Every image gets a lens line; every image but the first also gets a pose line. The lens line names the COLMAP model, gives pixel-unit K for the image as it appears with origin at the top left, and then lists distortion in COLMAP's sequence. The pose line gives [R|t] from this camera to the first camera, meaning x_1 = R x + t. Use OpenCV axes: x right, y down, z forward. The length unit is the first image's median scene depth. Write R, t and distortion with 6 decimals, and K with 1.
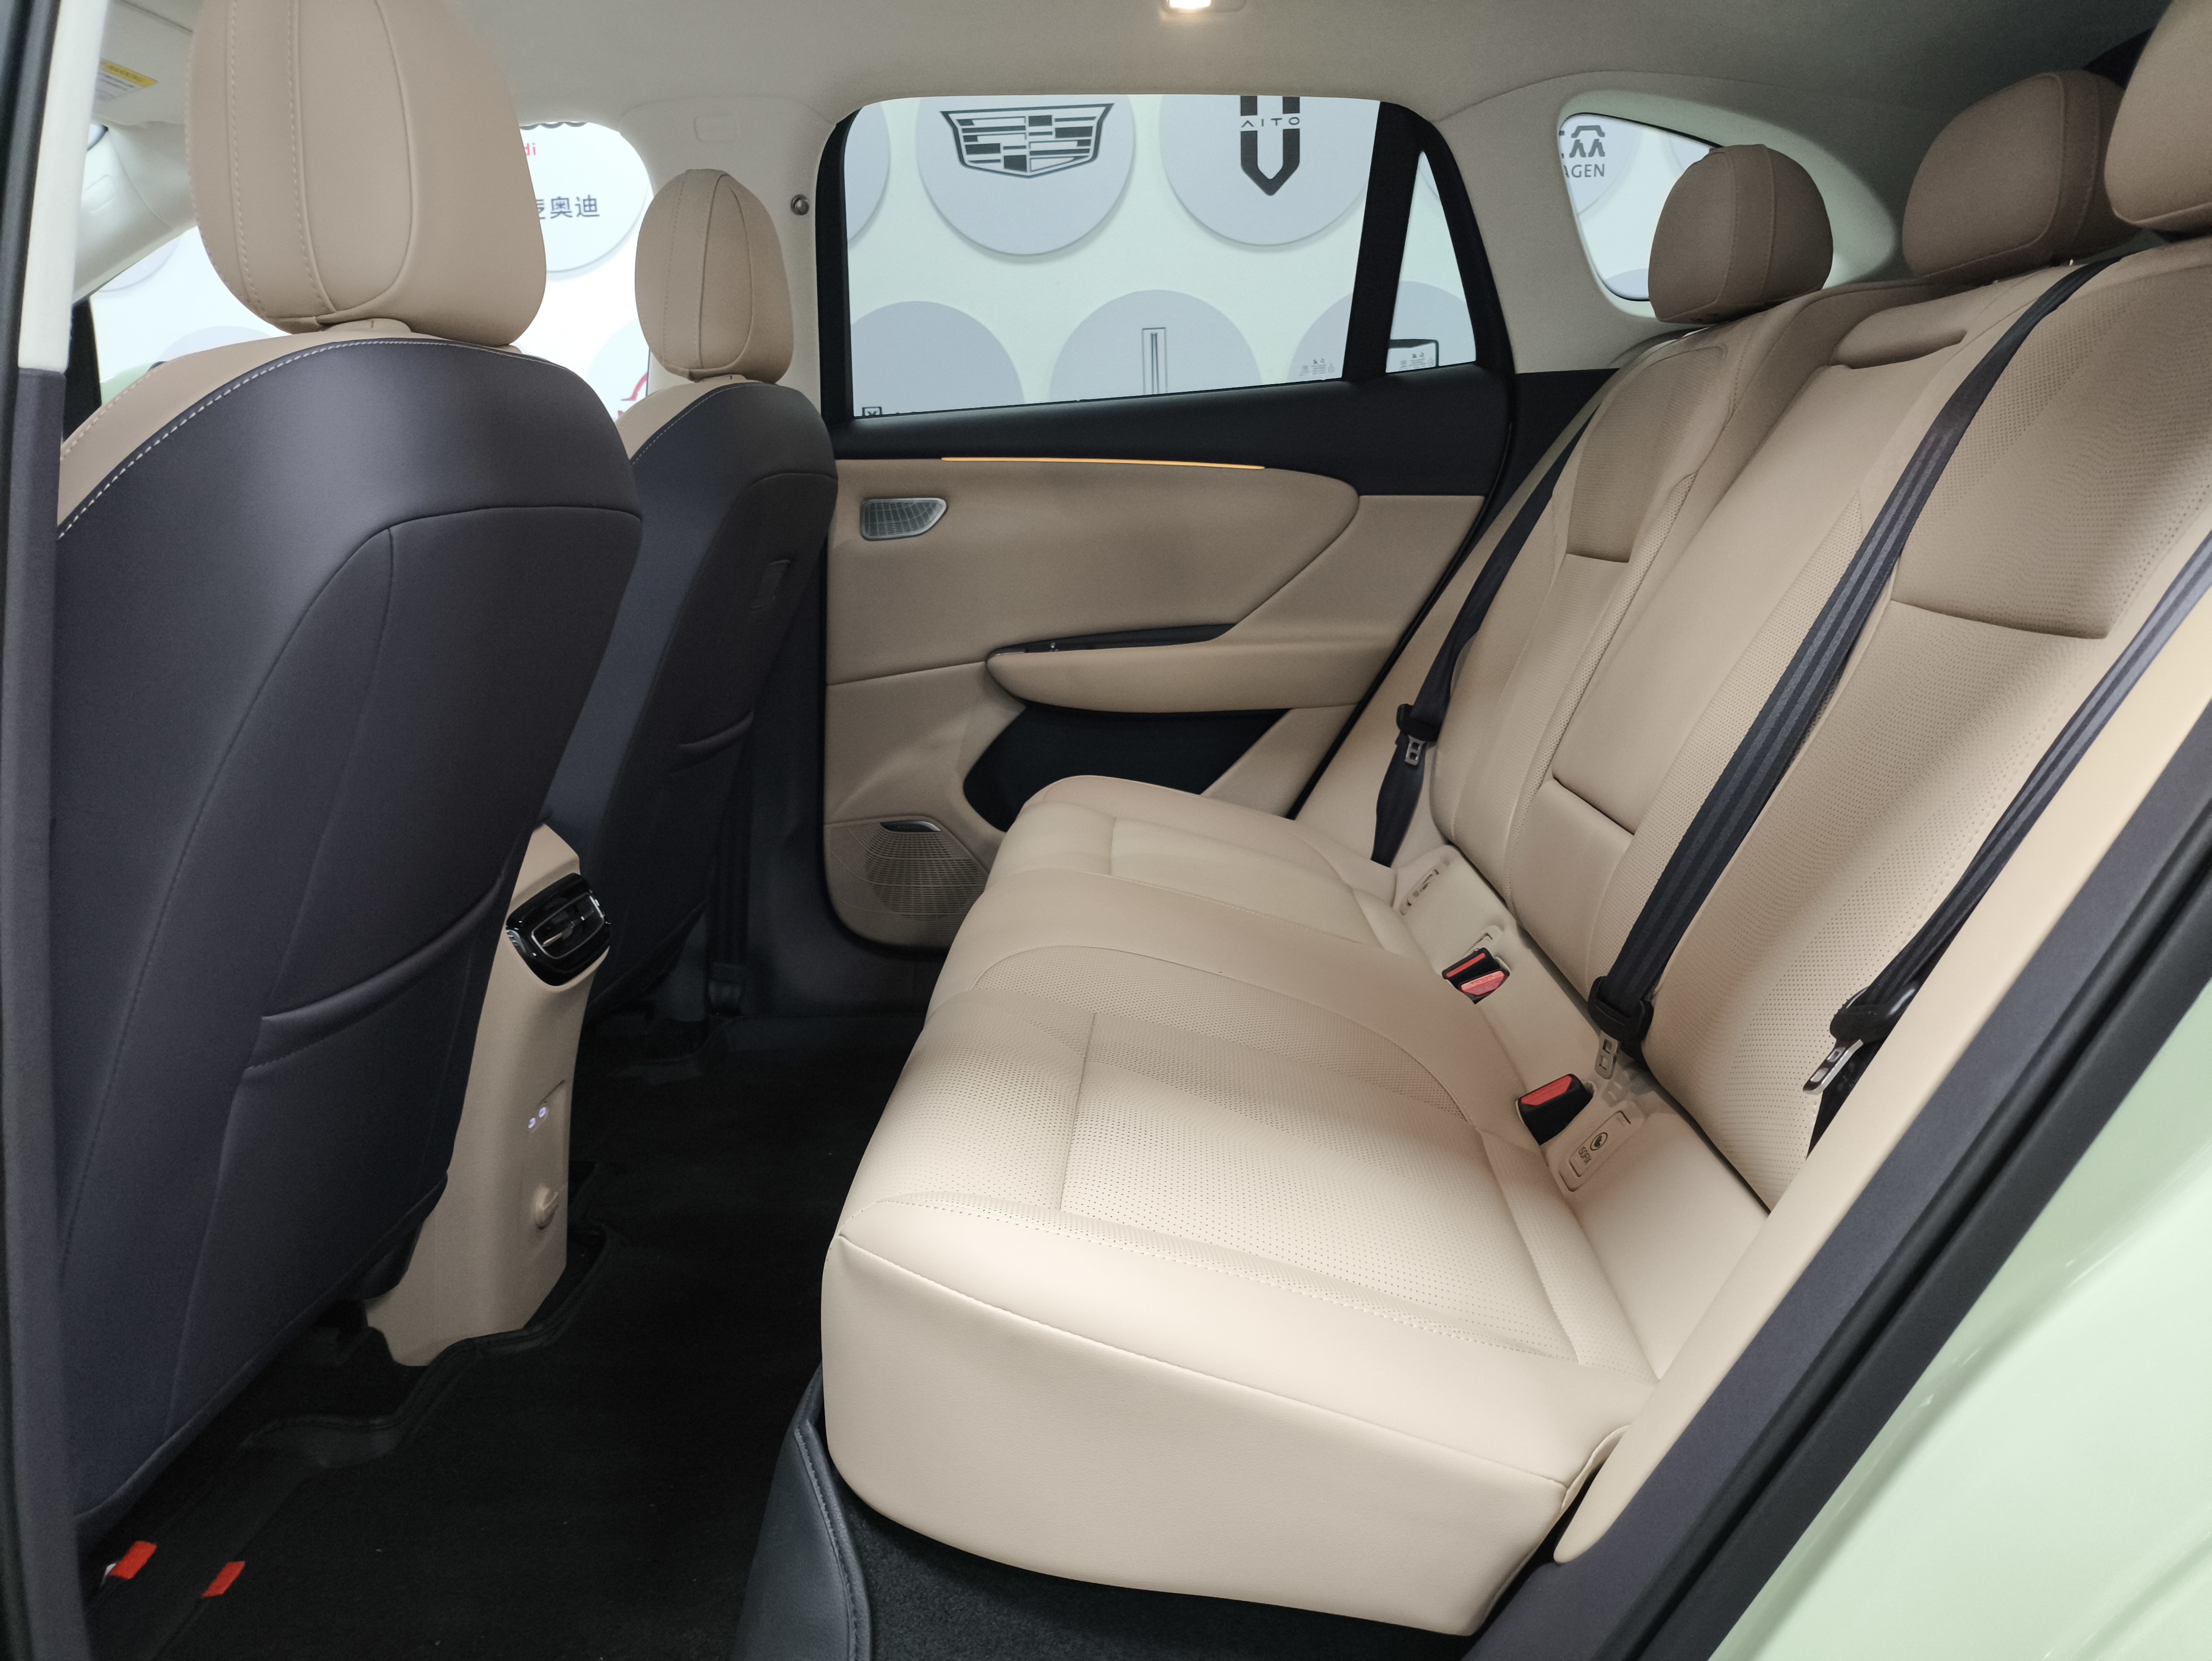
lens RADIAL K [[1601.9, 0, 1099.4], [0, 1601.9, 825.4], [0, 0, 1]] dist [0.055519, -0.073925]
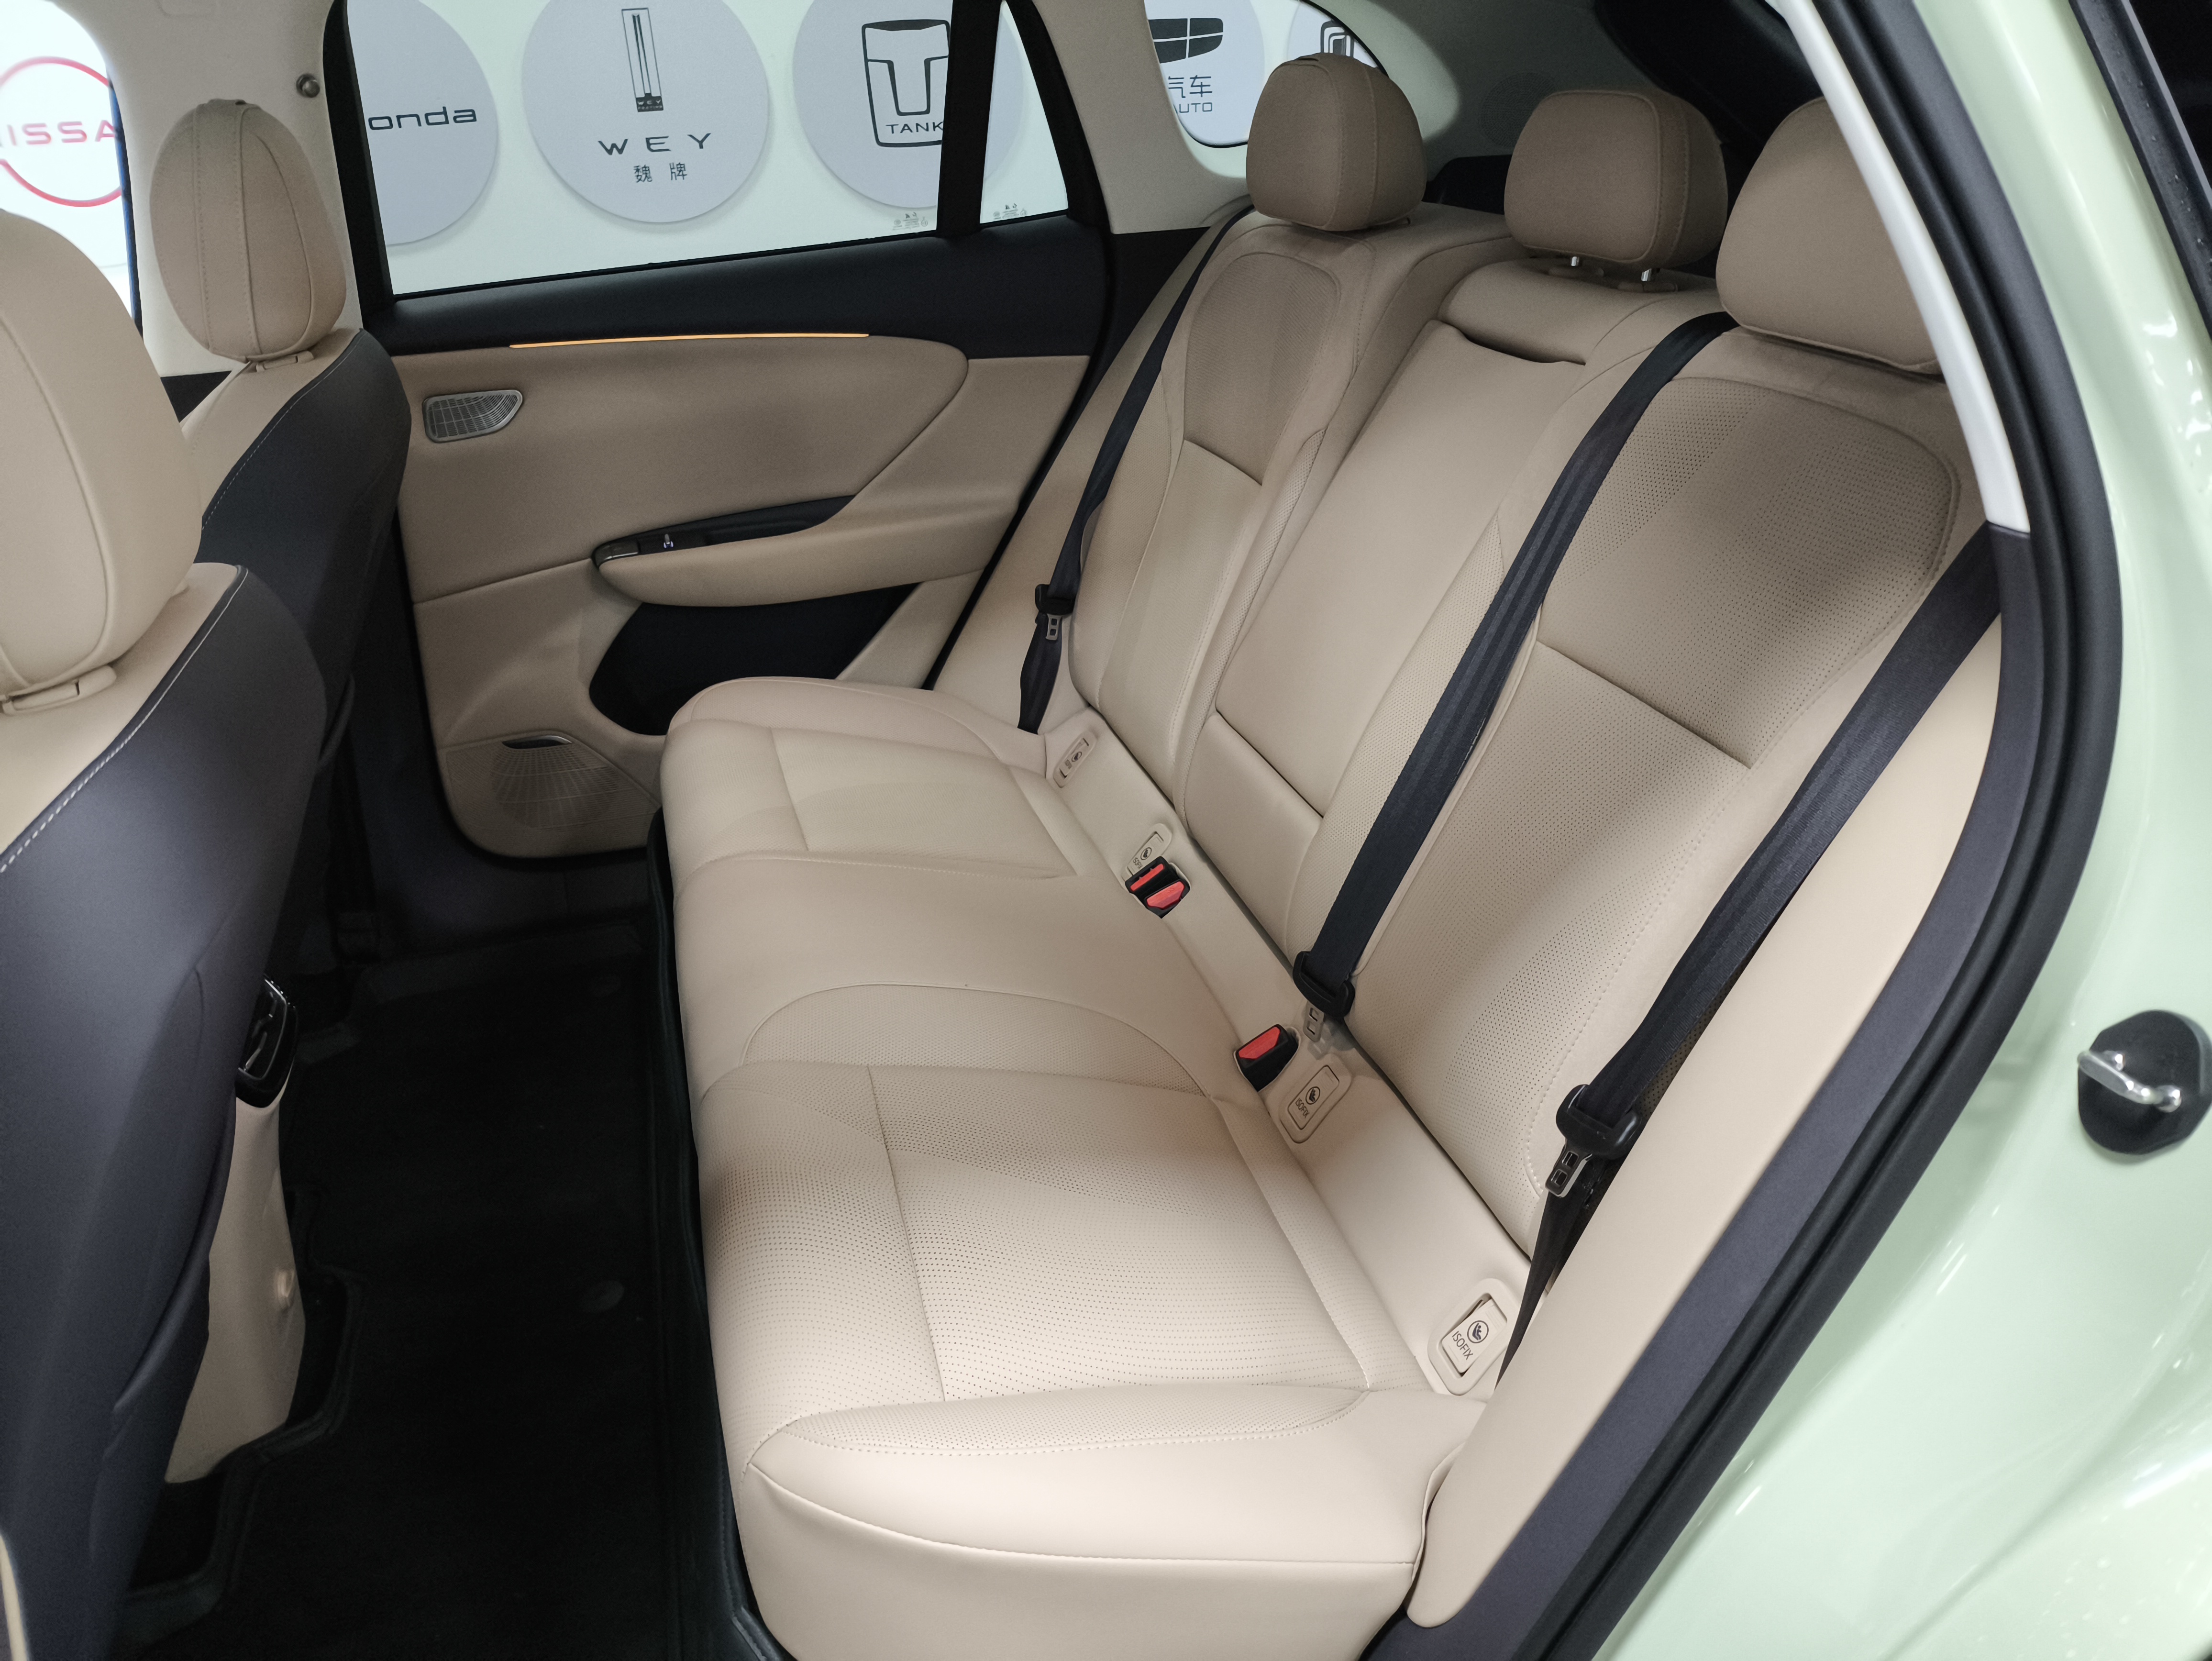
lens RADIAL K [[1601.9, 0, 1113.2], [0, 1601.9, 829.8], [0, 0, 1]] dist [0.055519, -0.073925]
pose [[0.951838, -0.146859, 0.269140, -0.065696], [0.084842, 0.969704, 0.229076, -0.157443], [-0.294628, -0.195209, 0.935461, -0.003112]]
